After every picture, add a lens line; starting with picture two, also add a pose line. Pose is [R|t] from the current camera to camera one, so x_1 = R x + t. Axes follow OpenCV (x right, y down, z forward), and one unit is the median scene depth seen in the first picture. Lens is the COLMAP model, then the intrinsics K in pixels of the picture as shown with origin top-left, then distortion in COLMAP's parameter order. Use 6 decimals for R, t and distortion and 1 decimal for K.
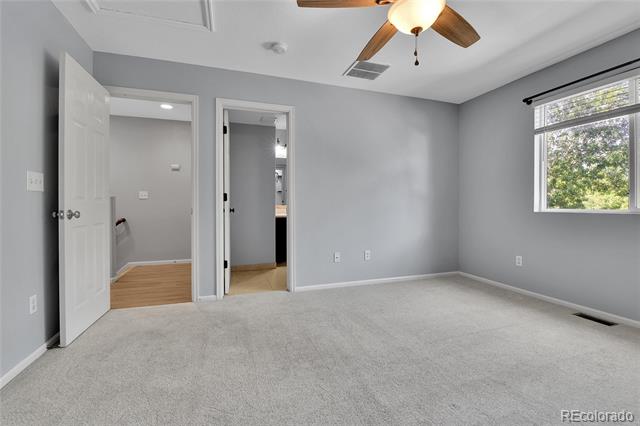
lens RADIAL K [[281.8, 0, 318.9], [0, 281.8, 210.5], [0, 0, 1]] dist [-0.000207, -0.000675]
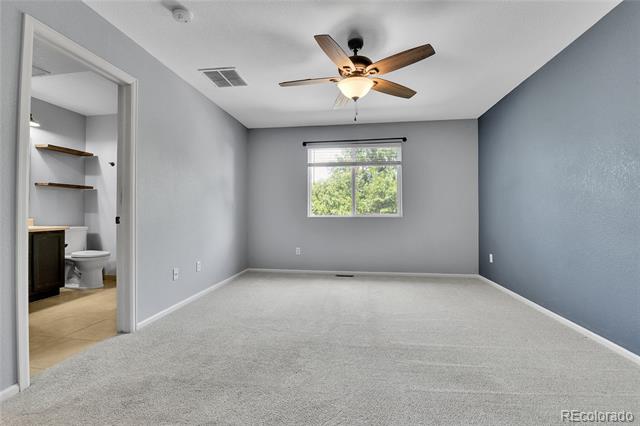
lens RADIAL K [[279.6, 0, 323.1], [0, 279.6, 211.8], [0, 0, 1]] dist [-0.011503, -0.000921]
pose [[0.444459, 0.004270, 0.895789, -0.563876], [0.014270, 0.999828, -0.011846, -0.005356], [-0.895685, 0.018049, 0.444322, 0.256530]]
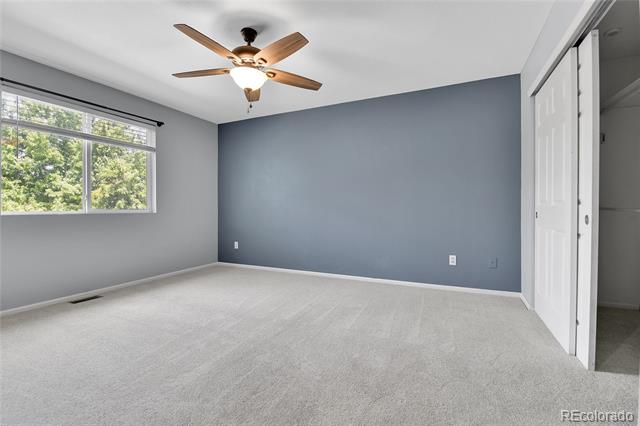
lens RADIAL K [[279.6, 0, 323.1], [0, 279.6, 211.8], [0, 0, 1]] dist [-0.011503, -0.000921]
pose [[-0.717314, -0.008827, 0.696694, -0.501590], [0.010466, 0.999670, 0.023442, -0.014015], [-0.696672, 0.024107, -0.716985, 0.931442]]
